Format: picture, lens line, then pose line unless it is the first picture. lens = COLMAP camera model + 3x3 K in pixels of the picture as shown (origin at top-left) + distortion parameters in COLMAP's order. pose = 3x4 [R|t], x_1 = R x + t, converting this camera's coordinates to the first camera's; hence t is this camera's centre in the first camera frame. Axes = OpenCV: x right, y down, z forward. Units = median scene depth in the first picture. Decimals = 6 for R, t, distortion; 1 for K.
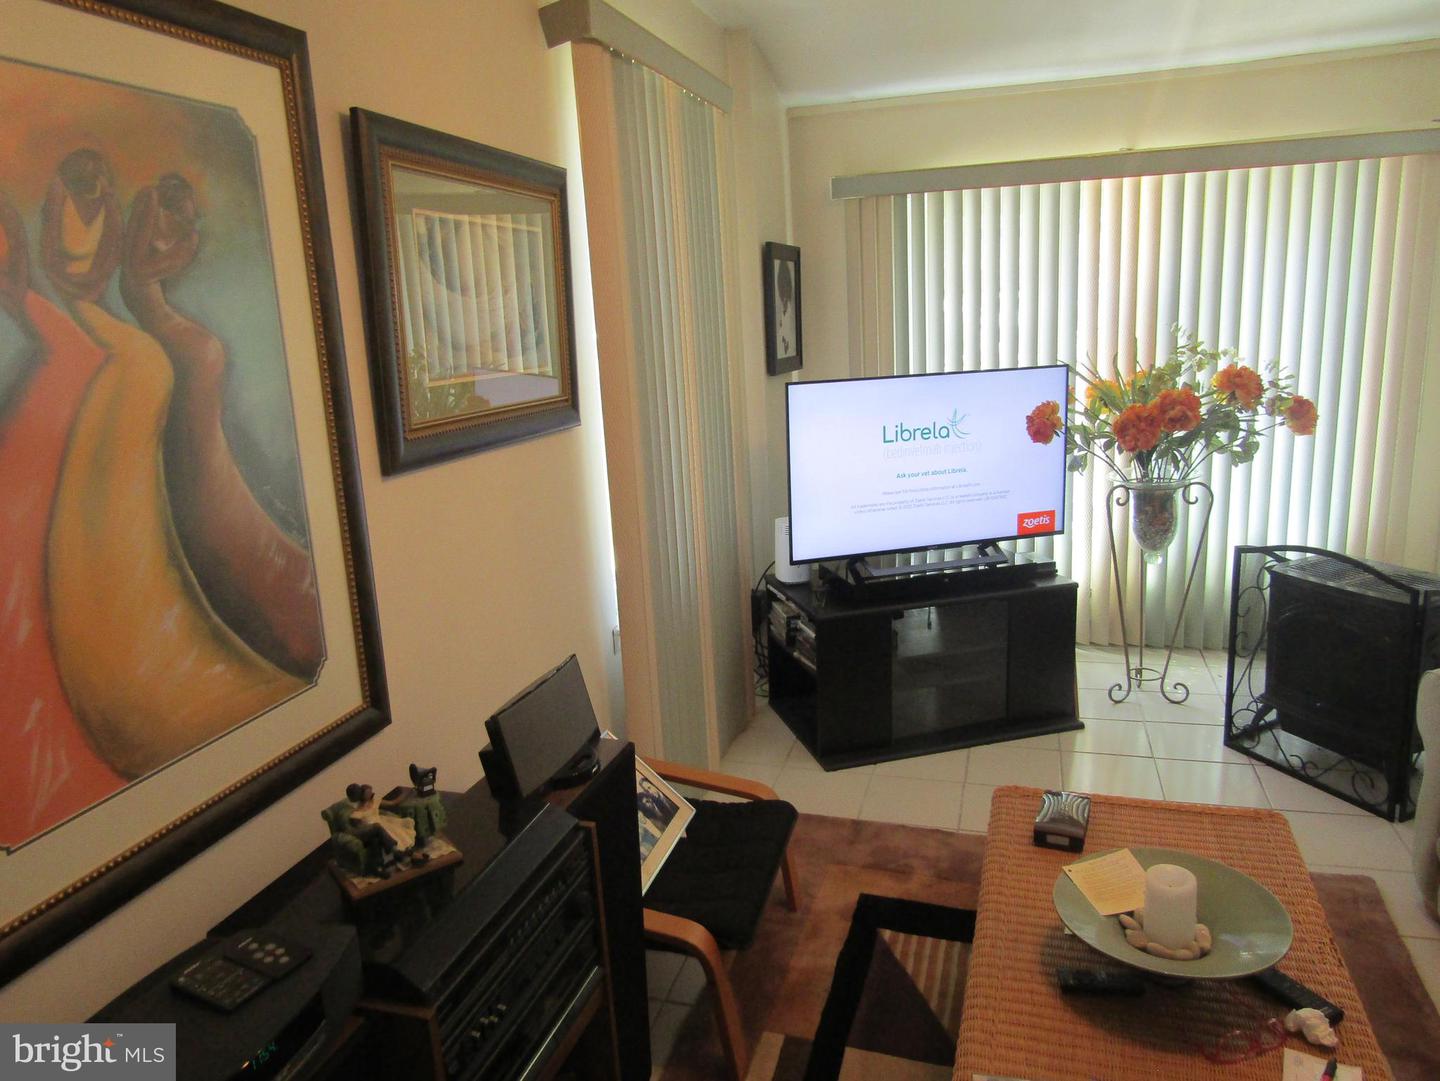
lens RADIAL K [[1024.4, 0, 721.2], [0, 1024.4, 542.0], [0, 0, 1]] dist [-0.013306, 0.009479]
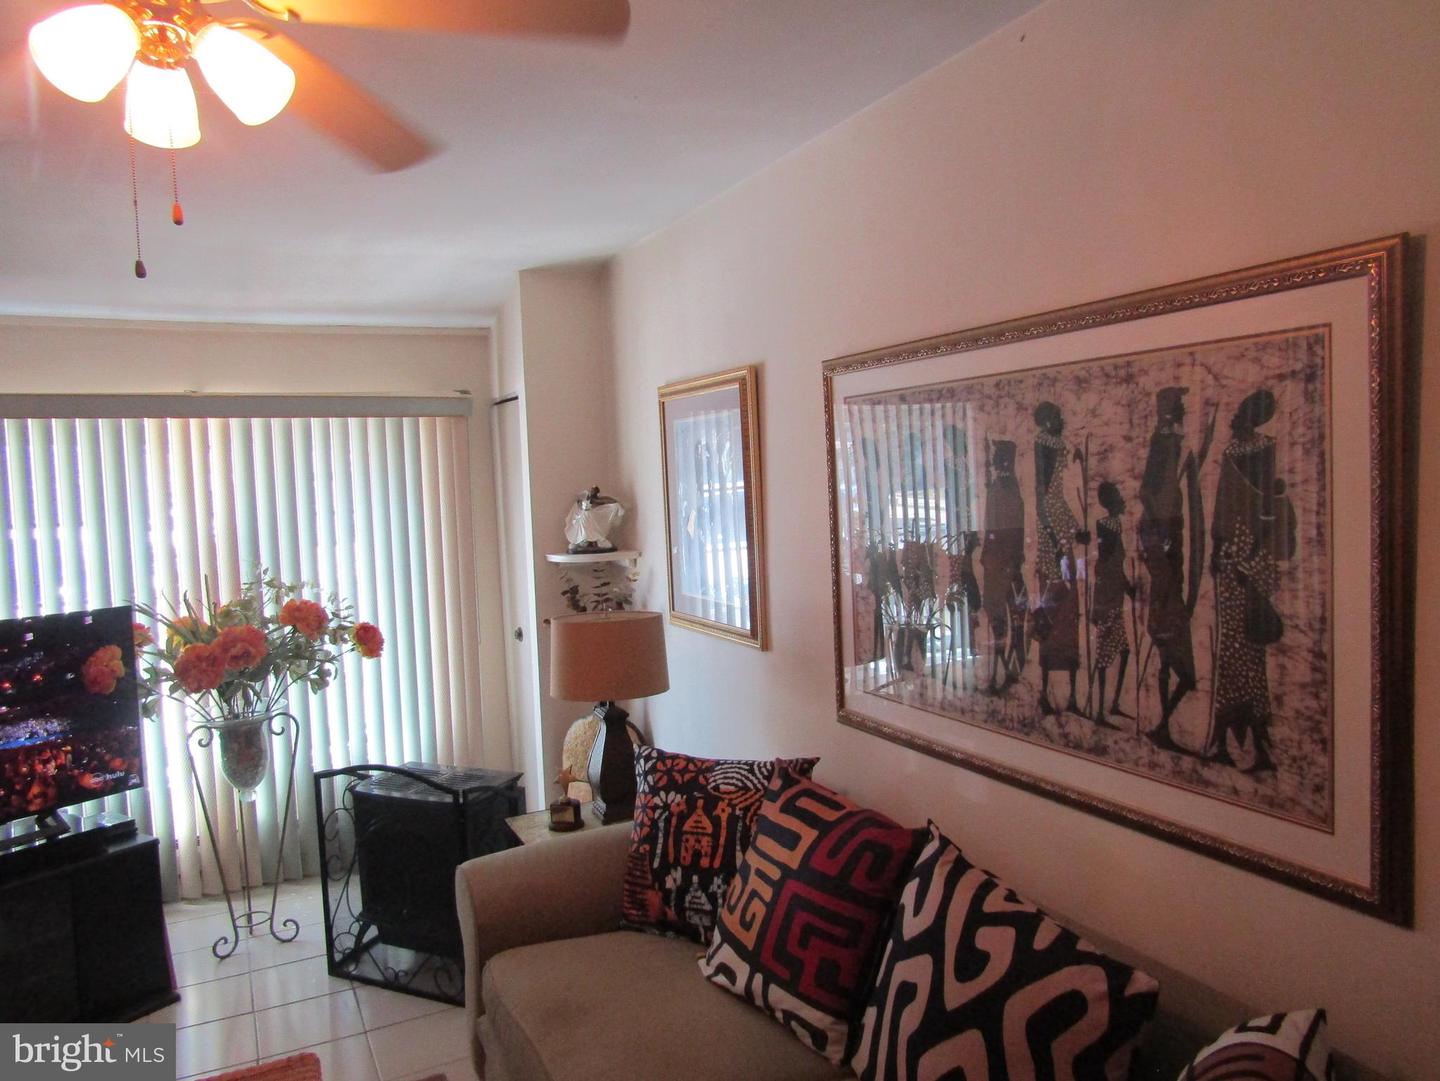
lens RADIAL K [[1024.4, 0, 722.0], [0, 1024.4, 540.6], [0, 0, 1]] dist [-0.013306, 0.009479]
pose [[0.737550, -0.014399, 0.675139, 0.107774], [0.152895, 0.977370, -0.146185, -0.010627], [-0.657756, 0.211044, 0.723061, -0.058168]]
